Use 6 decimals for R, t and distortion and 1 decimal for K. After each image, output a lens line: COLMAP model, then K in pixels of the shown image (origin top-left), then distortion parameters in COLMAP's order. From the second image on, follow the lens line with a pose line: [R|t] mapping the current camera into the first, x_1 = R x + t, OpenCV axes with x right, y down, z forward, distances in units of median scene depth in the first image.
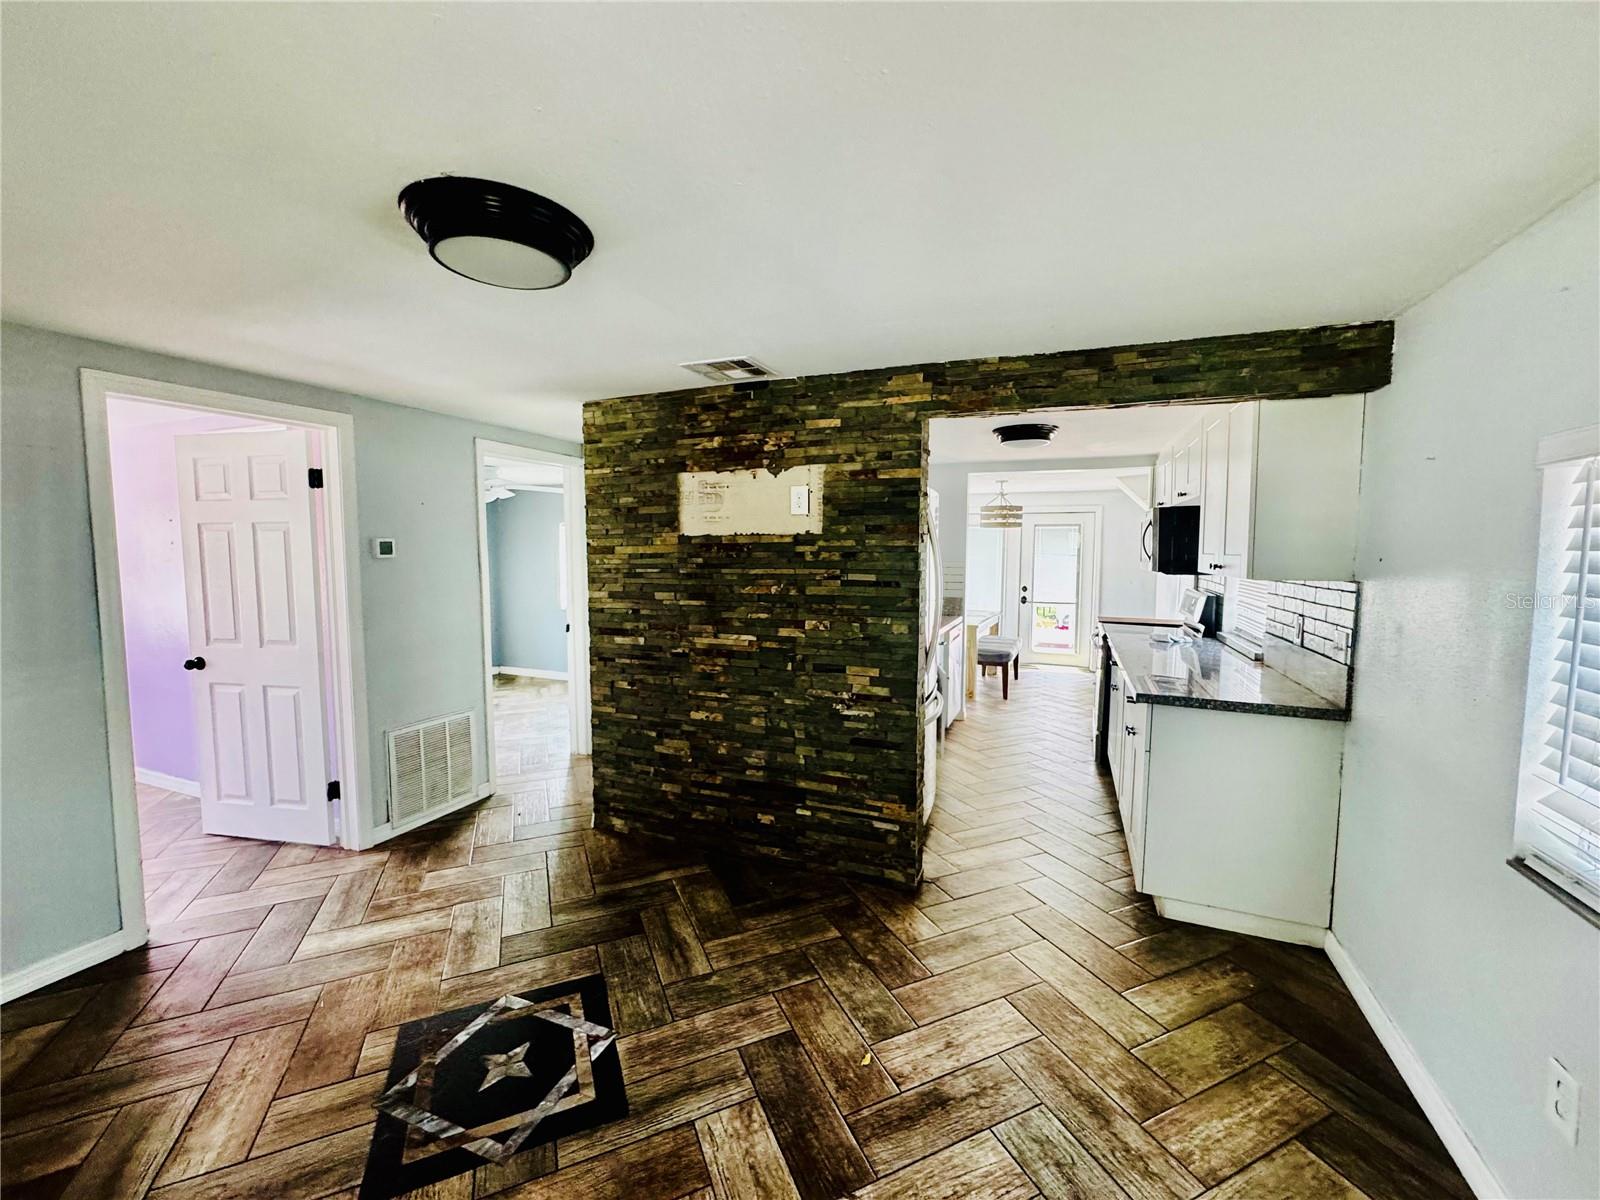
lens RADIAL K [[637.5, 0, 801.6], [0, 637.5, 597.3], [0, 0, 1]] dist [-0.002190, 0.000380]
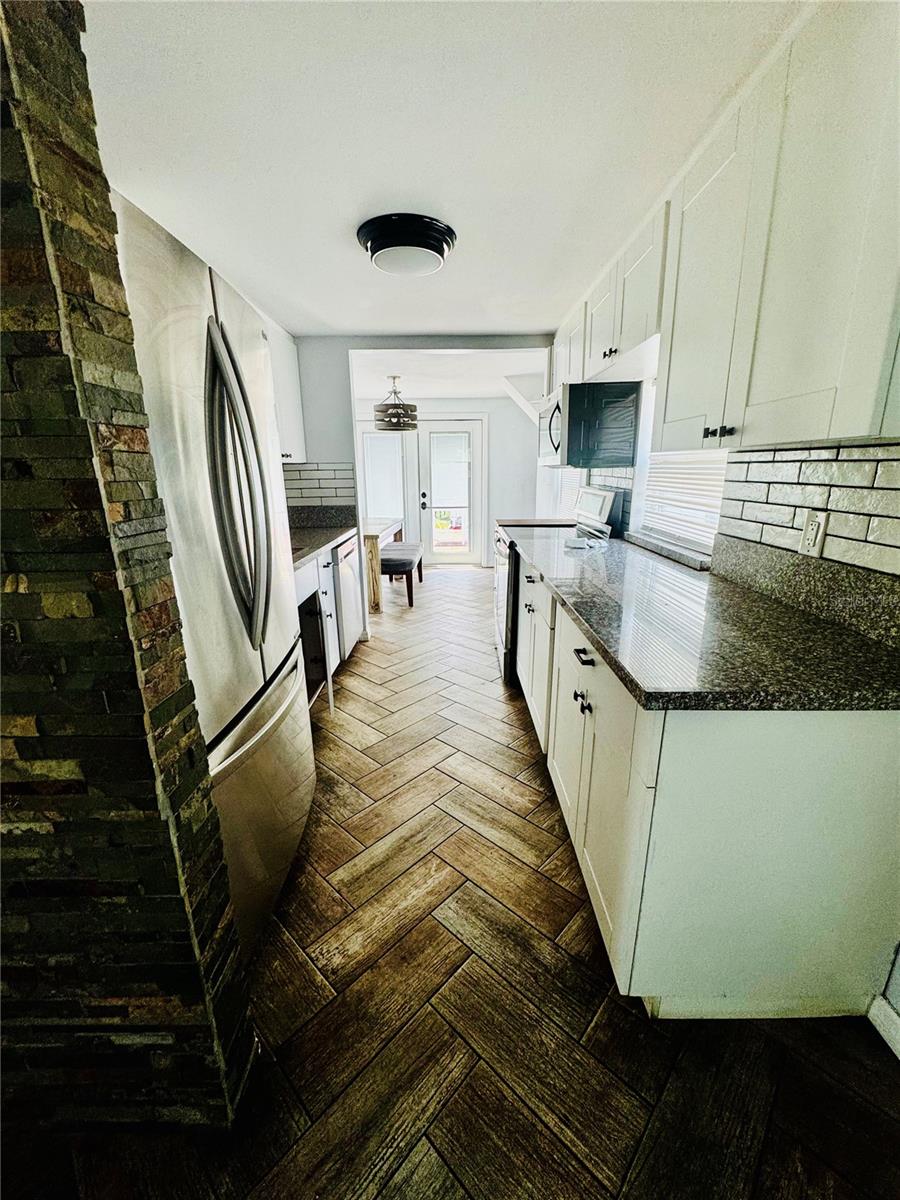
lens RADIAL K [[478.1, 0, 450.0], [0, 478.1, 600.0], [0, 0, 1]] dist [-0.002190, 0.000380]
pose [[0.925712, -0.114091, 0.360611, 0.244001], [0.043379, 0.979155, 0.198429, 0.005597], [-0.375733, -0.168045, 0.911365, 0.669521]]
